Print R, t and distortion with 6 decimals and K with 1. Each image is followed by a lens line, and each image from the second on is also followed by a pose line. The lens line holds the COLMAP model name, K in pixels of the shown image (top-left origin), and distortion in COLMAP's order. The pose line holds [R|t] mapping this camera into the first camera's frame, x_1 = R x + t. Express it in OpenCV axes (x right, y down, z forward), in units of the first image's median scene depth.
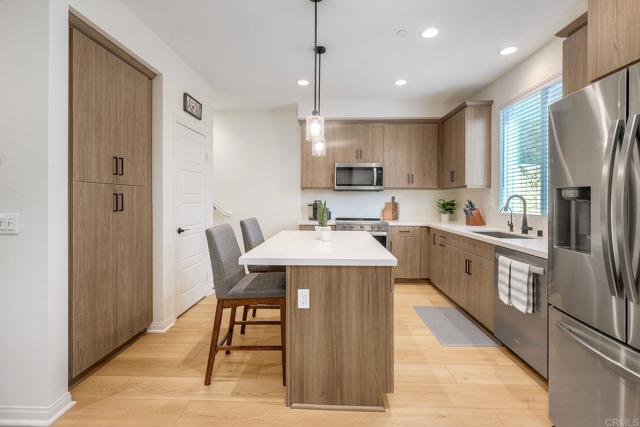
lens RADIAL K [[283.7, 0, 317.3], [0, 283.7, 202.1], [0, 0, 1]] dist [0.001447, -0.000717]
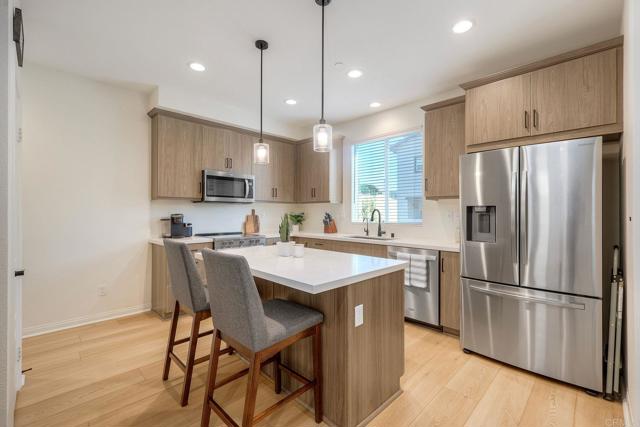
lens RADIAL K [[283.7, 0, 317.6], [0, 283.7, 209.5], [0, 0, 1]] dist [0.001447, -0.000717]
pose [[0.678923, 0.005670, 0.734188, -0.425924], [0.007868, 0.999857, -0.014998, -0.003718], [-0.734168, 0.015959, 0.678781, 0.218143]]
